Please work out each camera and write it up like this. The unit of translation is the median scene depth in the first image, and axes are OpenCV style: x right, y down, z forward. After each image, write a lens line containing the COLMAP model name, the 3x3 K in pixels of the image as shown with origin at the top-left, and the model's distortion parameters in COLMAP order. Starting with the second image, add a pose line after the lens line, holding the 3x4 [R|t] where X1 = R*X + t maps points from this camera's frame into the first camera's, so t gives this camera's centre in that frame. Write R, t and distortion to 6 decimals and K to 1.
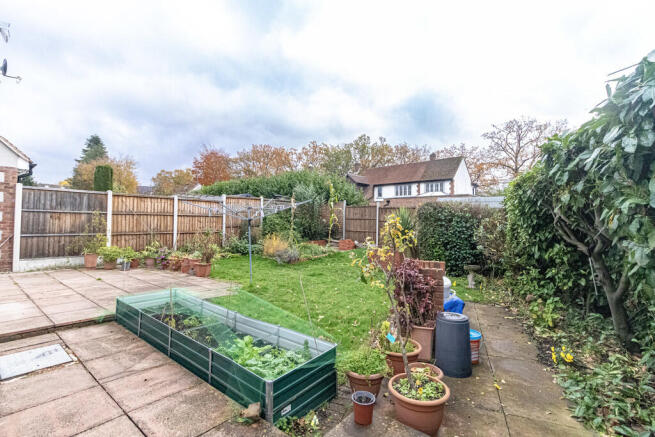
lens RADIAL K [[300.7, 0, 325.9], [0, 300.7, 220.2], [0, 0, 1]] dist [-0.000783, 0.001579]
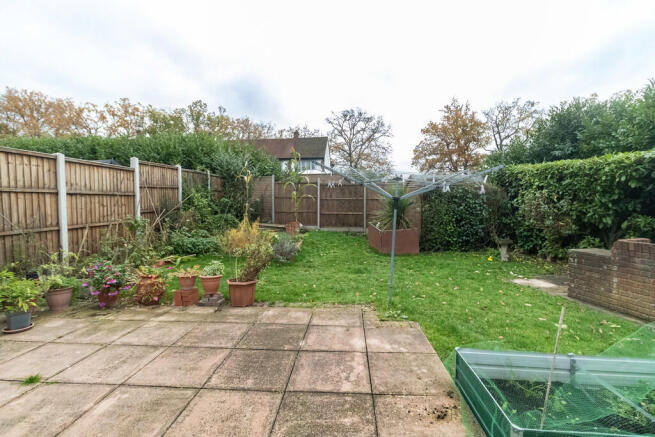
lens RADIAL K [[300.7, 0, 327.9], [0, 300.7, 217.6], [0, 0, 1]] dist [-0.000783, 0.001579]
pose [[0.820423, -0.049412, 0.569619, -0.108320], [0.013931, 0.997690, 0.066481, -0.000735], [-0.571588, -0.046607, 0.819216, 0.088084]]
